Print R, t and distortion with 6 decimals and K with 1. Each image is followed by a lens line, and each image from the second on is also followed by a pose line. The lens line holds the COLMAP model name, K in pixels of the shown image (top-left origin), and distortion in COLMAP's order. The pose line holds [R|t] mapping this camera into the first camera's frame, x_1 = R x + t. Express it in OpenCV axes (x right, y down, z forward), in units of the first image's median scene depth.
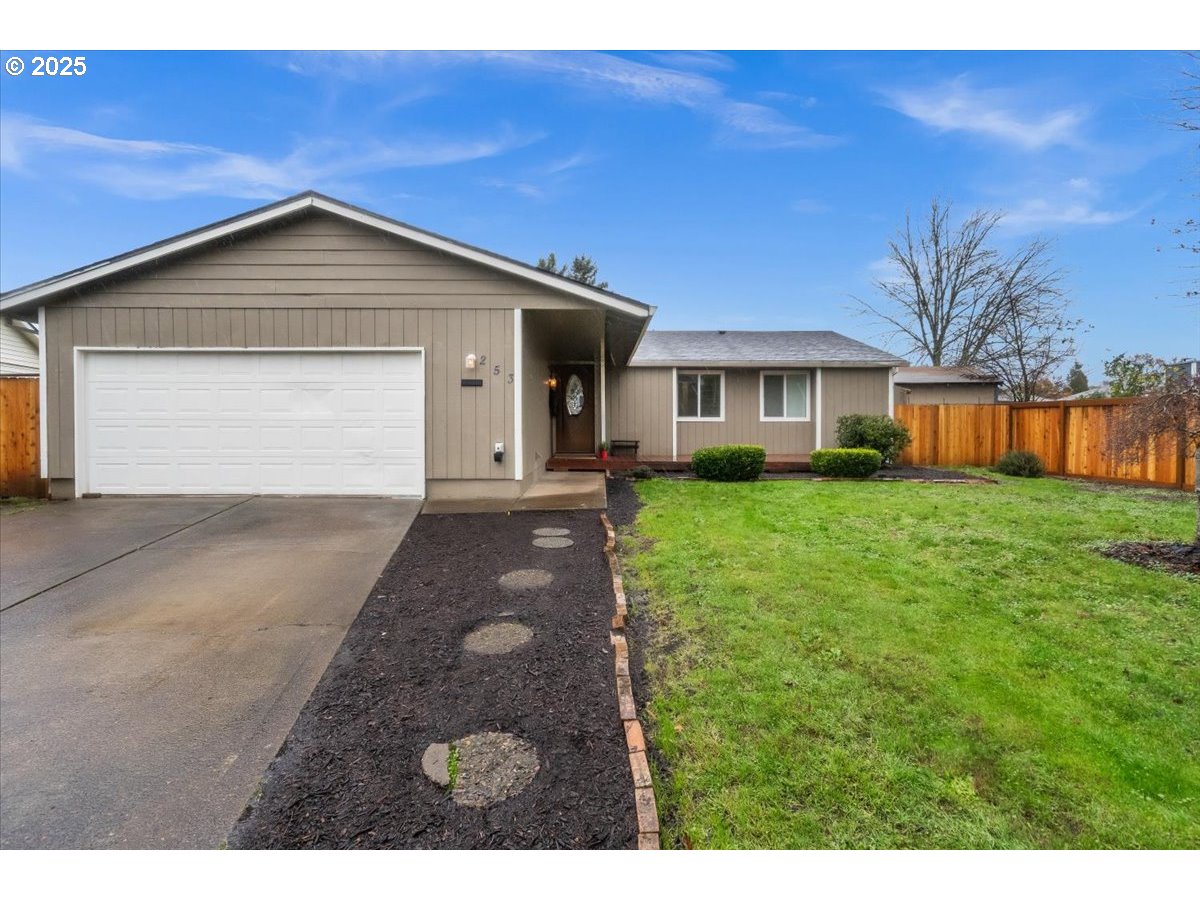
lens RADIAL K [[528.1, 0, 581.0], [0, 528.1, 444.3], [0, 0, 1]] dist [-0.009187, 0.003254]
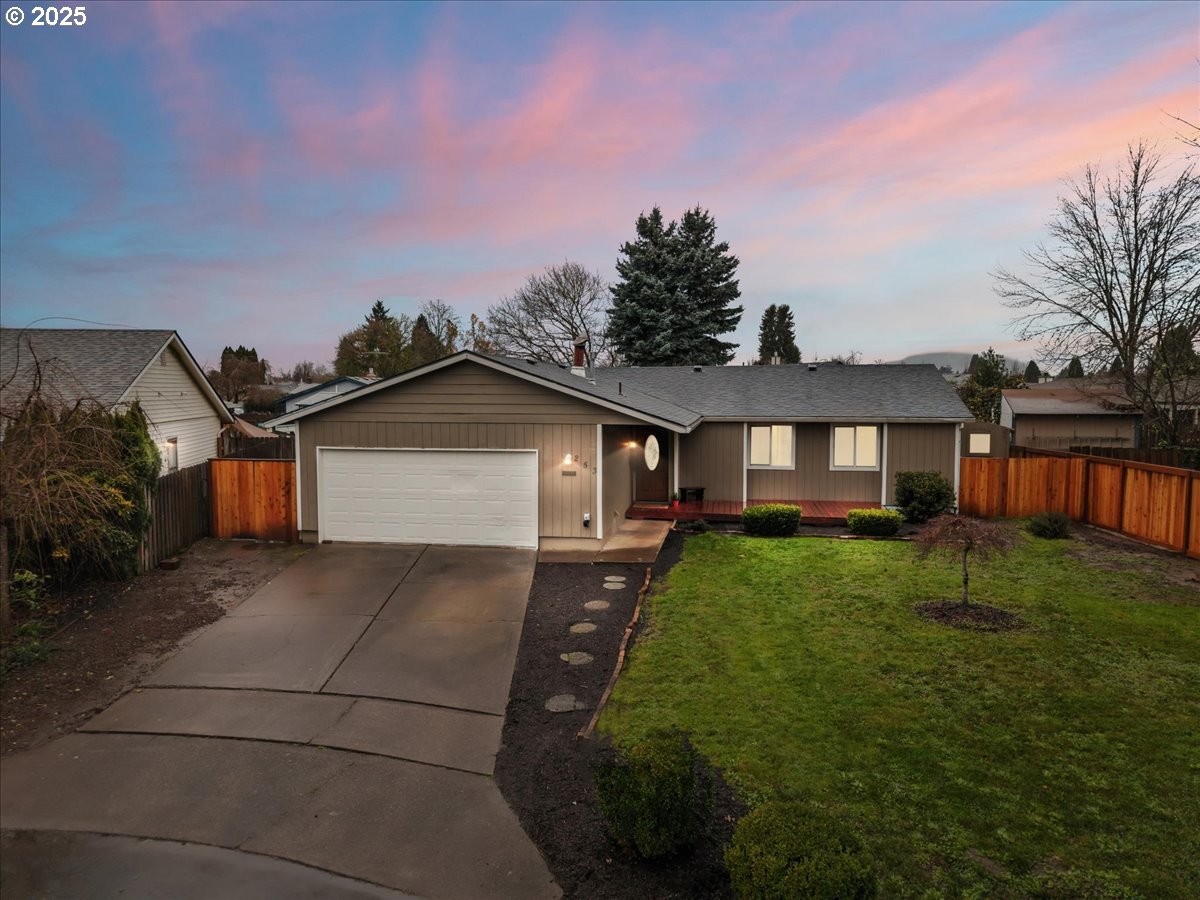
lens RADIAL K [[789.1, 0, 602.8], [0, 789.1, 443.2], [0, 0, 1]] dist [0.041202, -0.009700]
pose [[0.989620, 0.012799, -0.143137, 0.205661], [-0.006370, 0.998954, 0.045285, -0.303256], [0.143567, -0.043903, 0.988666, -1.183617]]
